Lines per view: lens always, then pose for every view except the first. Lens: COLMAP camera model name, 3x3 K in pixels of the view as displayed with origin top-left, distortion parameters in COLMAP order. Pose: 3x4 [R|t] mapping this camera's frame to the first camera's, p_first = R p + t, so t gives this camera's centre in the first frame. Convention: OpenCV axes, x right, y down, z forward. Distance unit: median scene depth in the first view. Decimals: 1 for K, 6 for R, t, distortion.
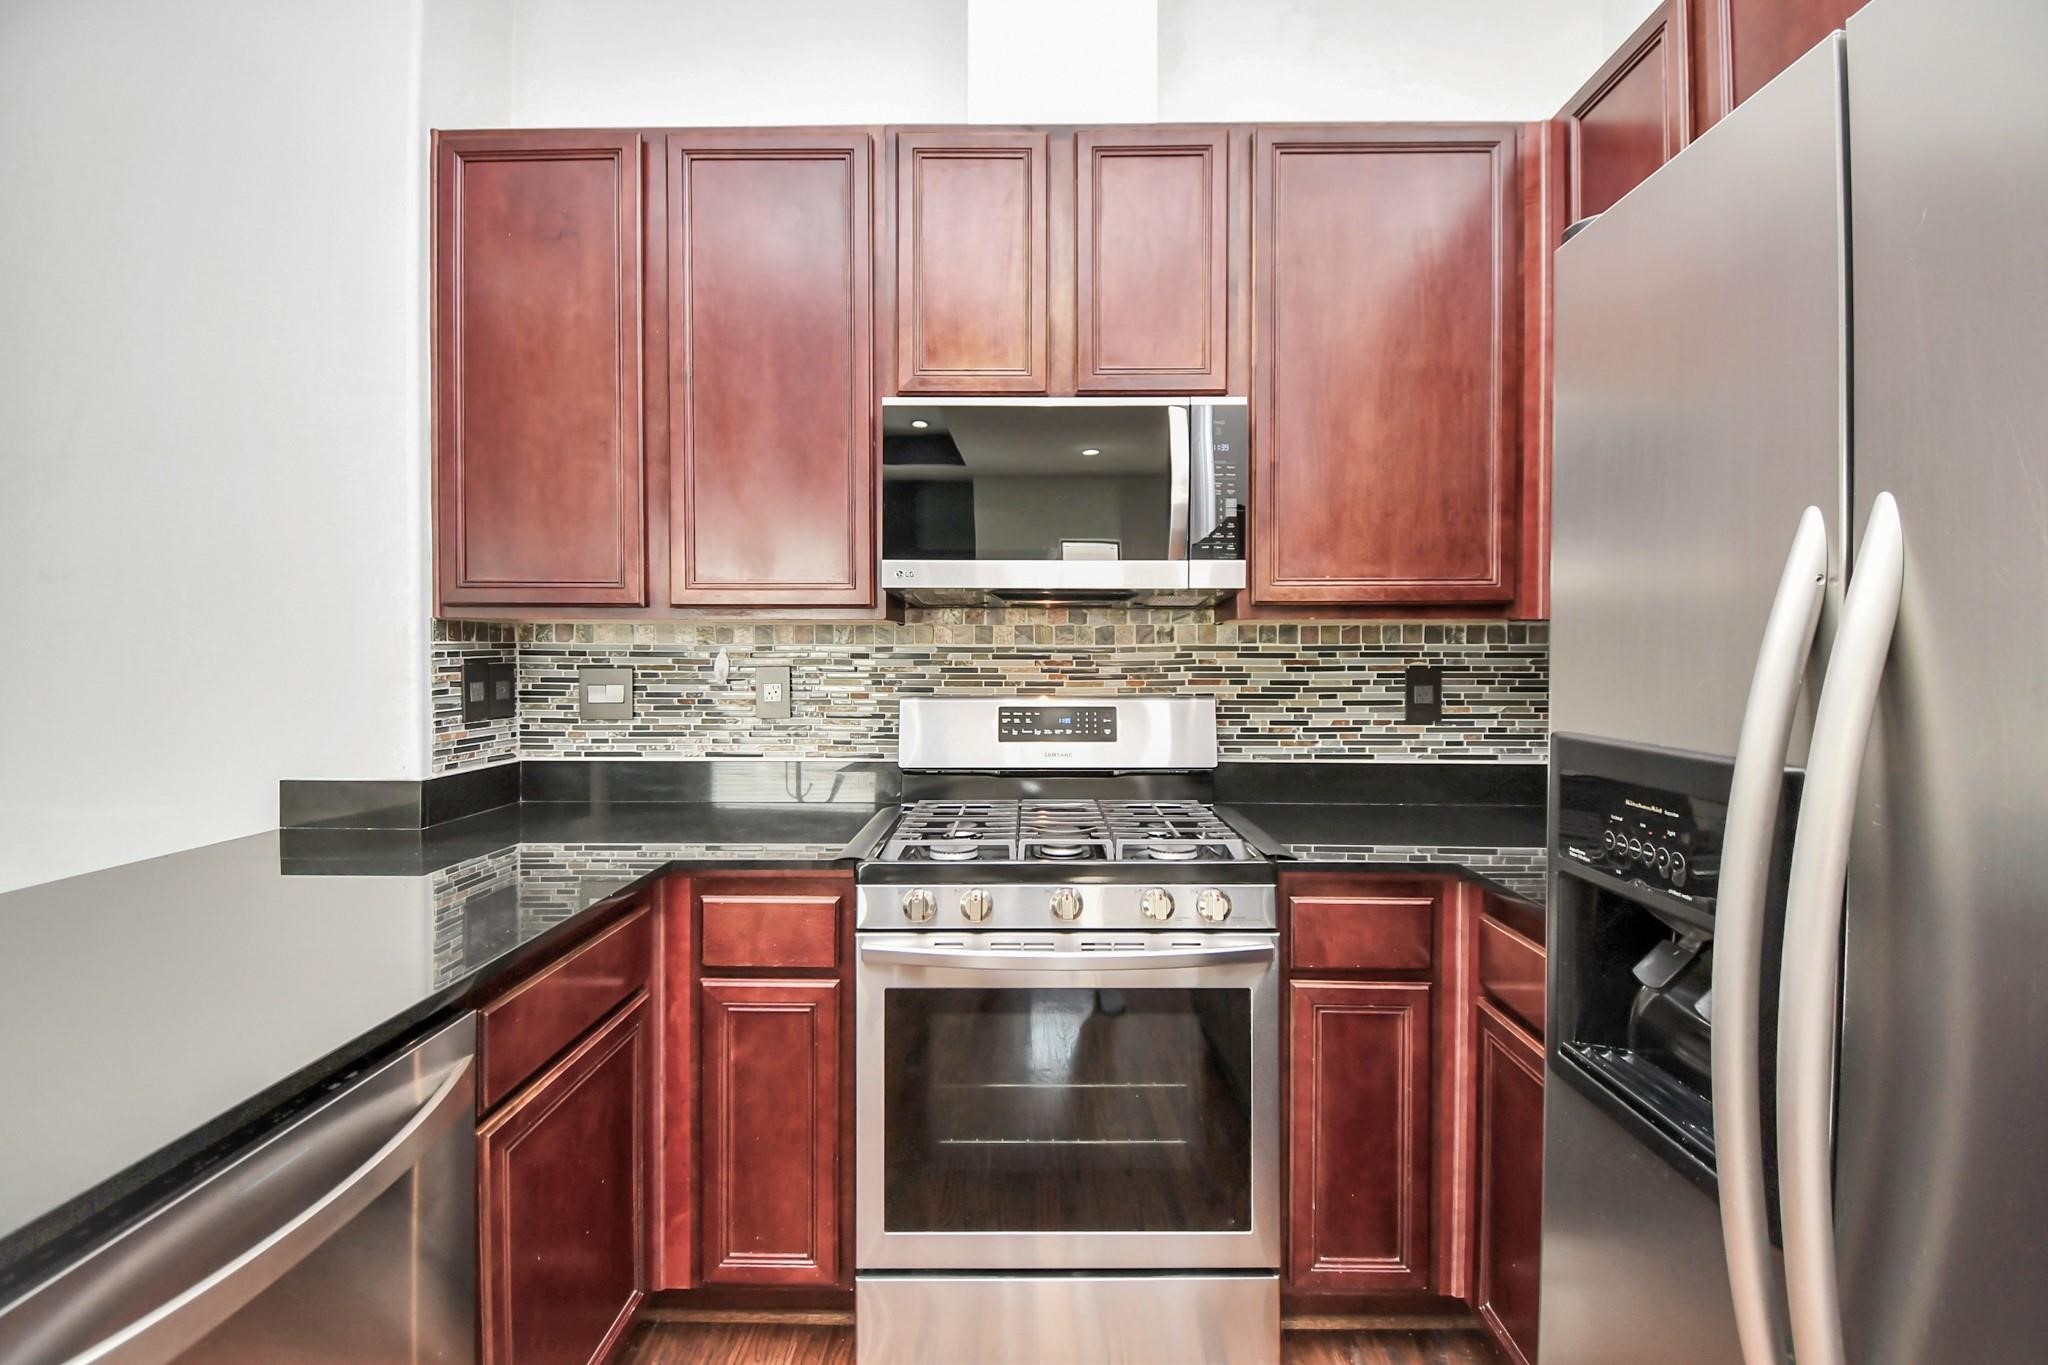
lens RADIAL K [[911.7, 0, 986.8], [0, 911.7, 670.5], [0, 0, 1]] dist [0.002375, -0.000240]
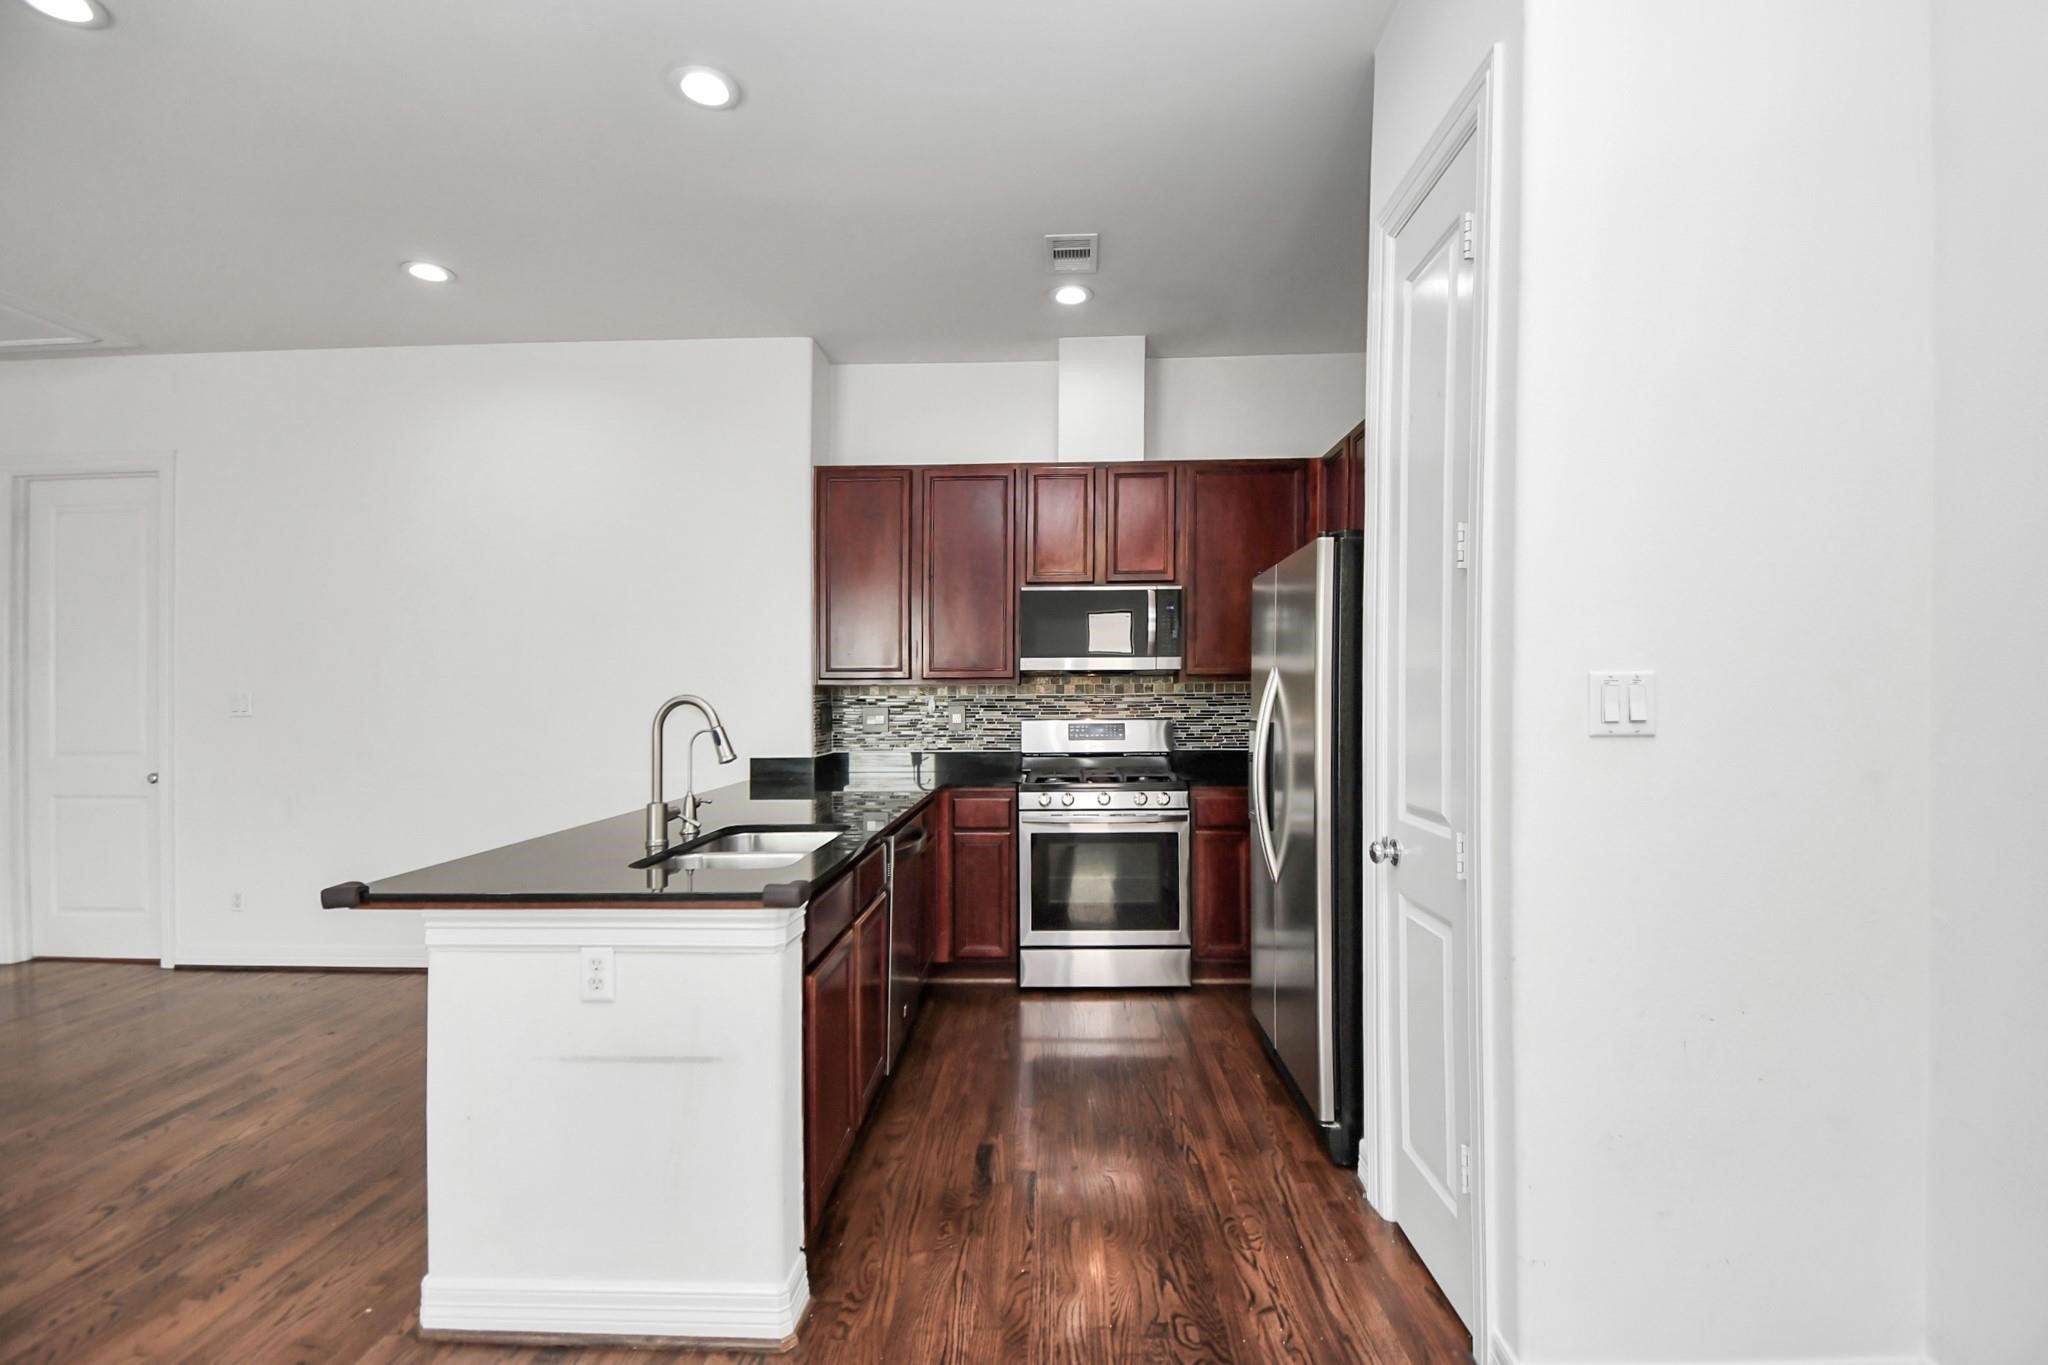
lens RADIAL K [[931.6, 0, 993.9], [0, 931.6, 703.3], [0, 0, 1]] dist [0.040666, -0.000048]
pose [[0.999854, -0.008610, -0.014742, -0.123805], [0.008474, 0.999921, -0.009302, 0.010643], [0.014821, 0.009176, 0.999848, -1.120722]]
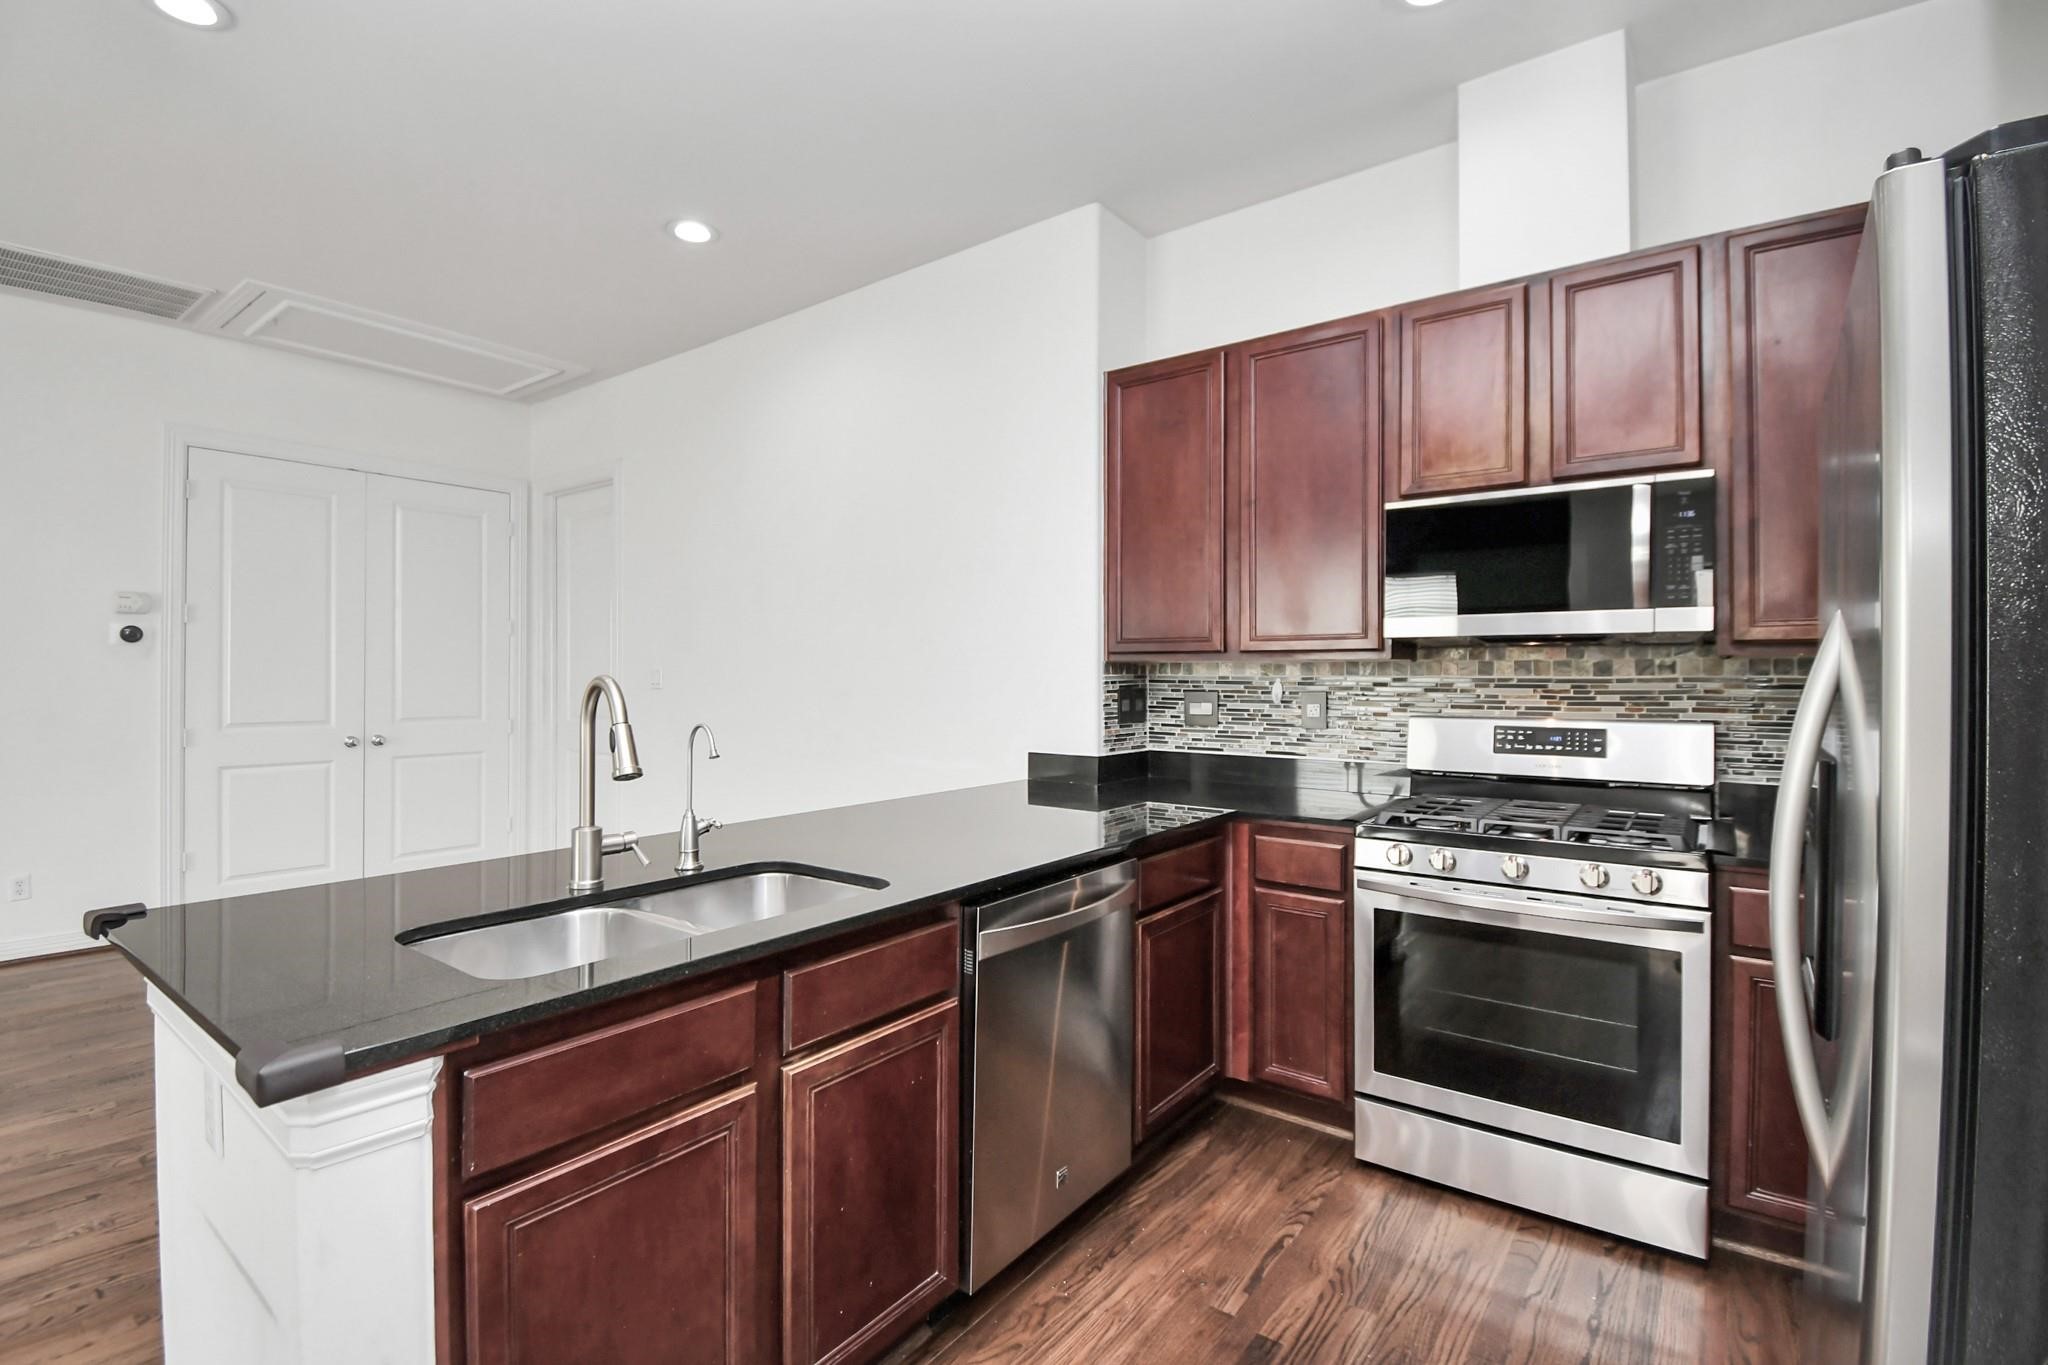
lens RADIAL K [[911.7, 0, 986.8], [0, 911.7, 670.5], [0, 0, 1]] dist [0.002375, -0.000240]
pose [[0.808629, -0.002467, -0.588314, 0.183861], [-0.010885, 0.999757, -0.019152, -0.004713], [0.588219, 0.021891, 0.808406, -0.428798]]
